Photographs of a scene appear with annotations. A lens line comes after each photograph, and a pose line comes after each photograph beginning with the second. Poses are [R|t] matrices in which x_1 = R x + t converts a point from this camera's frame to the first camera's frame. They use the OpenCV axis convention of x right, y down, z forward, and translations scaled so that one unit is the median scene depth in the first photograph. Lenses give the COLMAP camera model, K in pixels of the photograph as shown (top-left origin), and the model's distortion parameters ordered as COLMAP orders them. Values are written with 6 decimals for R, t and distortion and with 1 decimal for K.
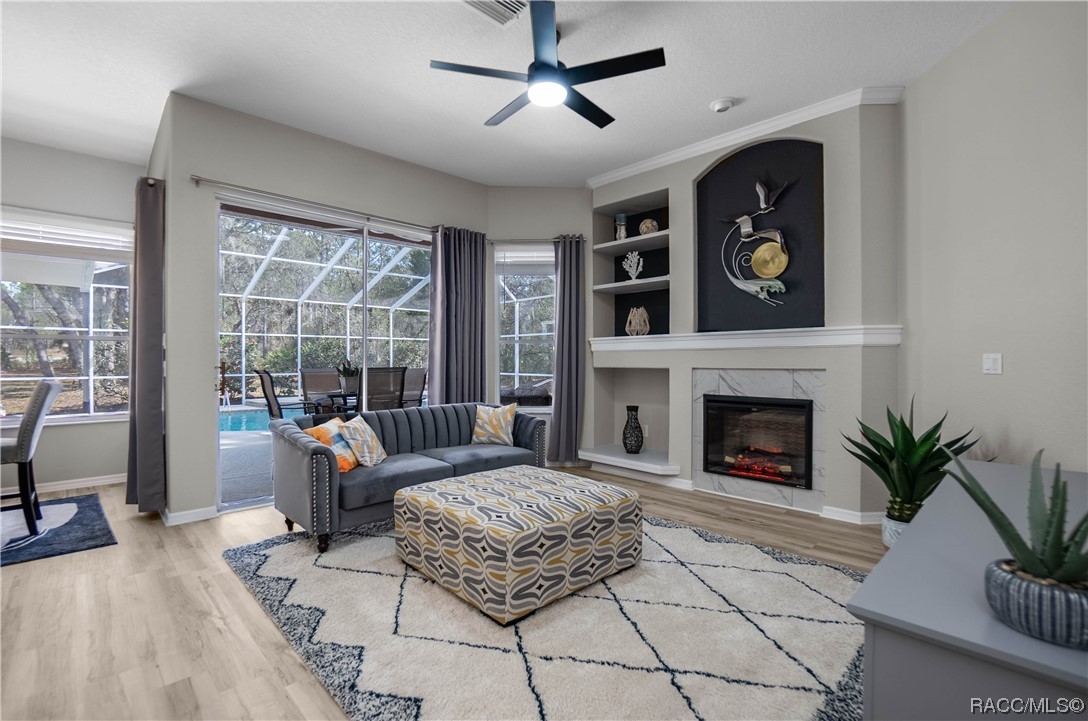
lens RADIAL K [[491.9, 0, 537.9], [0, 491.9, 365.6], [0, 0, 1]] dist [-0.048287, 0.010043]
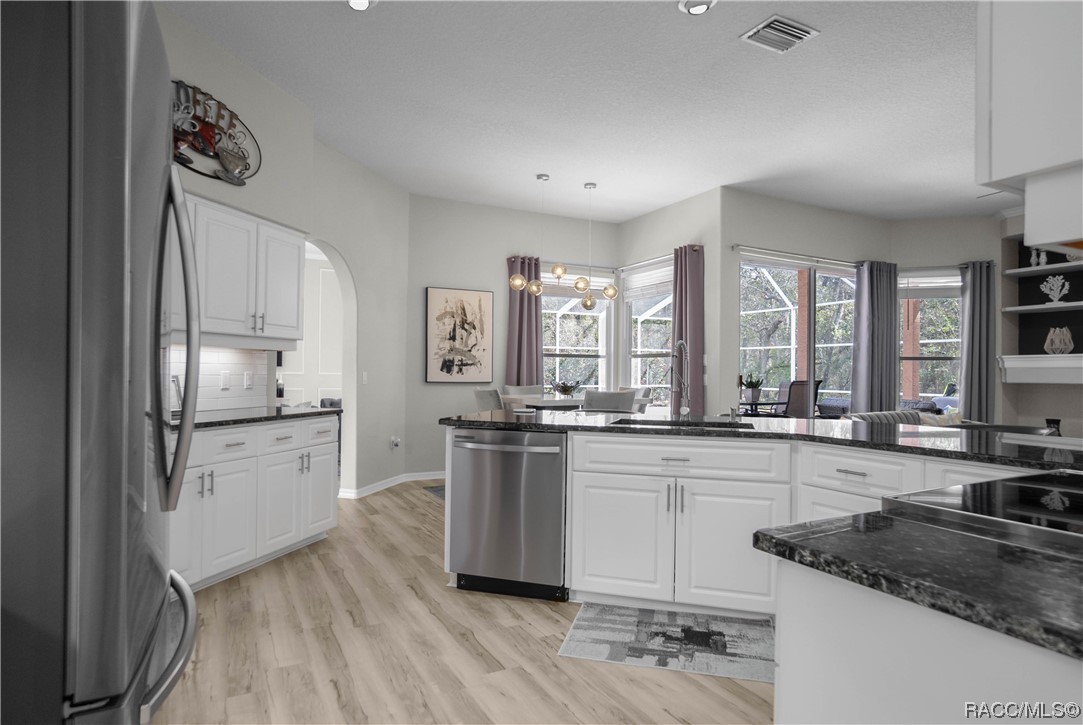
lens RADIAL K [[597.6, 0, 539.2], [0, 597.6, 368.8], [0, 0, 1]] dist [-0.013194, 0.005497]
pose [[0.960738, 0.007020, -0.277369, -0.540604], [-0.011095, 0.999852, -0.013123, 0.001935], [0.277236, 0.015685, 0.960674, -0.575170]]
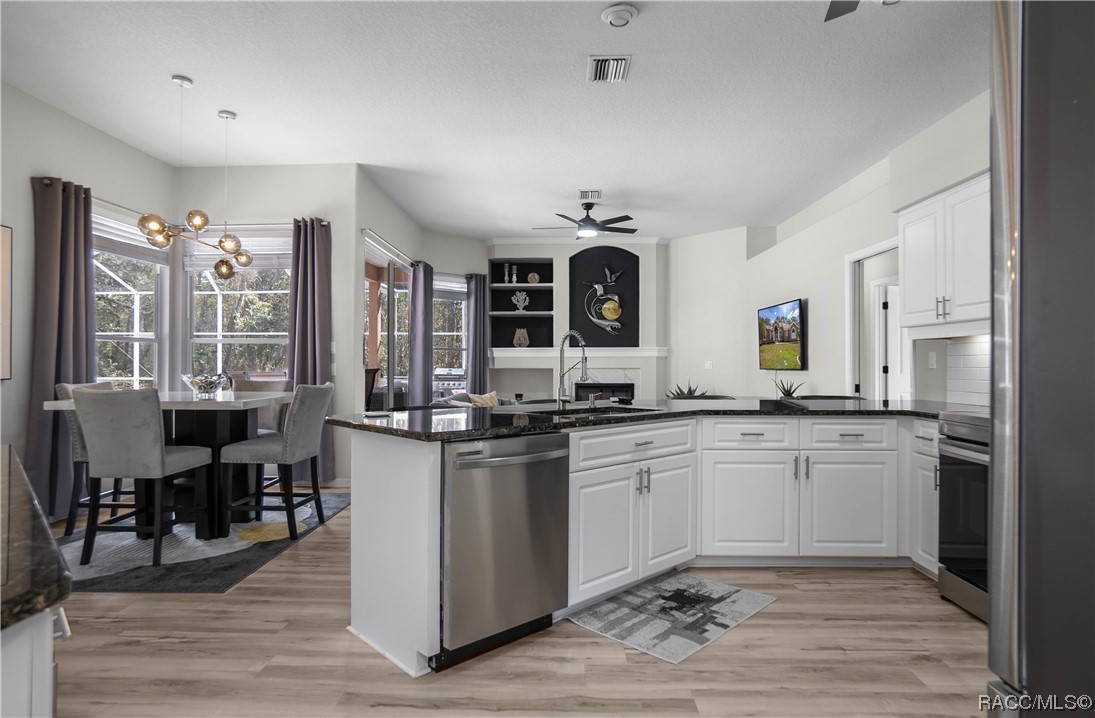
lens RADIAL K [[589.8, 0, 529.4], [0, 589.8, 357.4], [0, 0, 1]] dist [-0.020880, 0.001576]
pose [[0.730974, 0.008004, 0.682359, -1.044743], [0.004454, 0.999854, -0.016499, 0.001439], [-0.682391, 0.015100, 0.730831, -0.355900]]
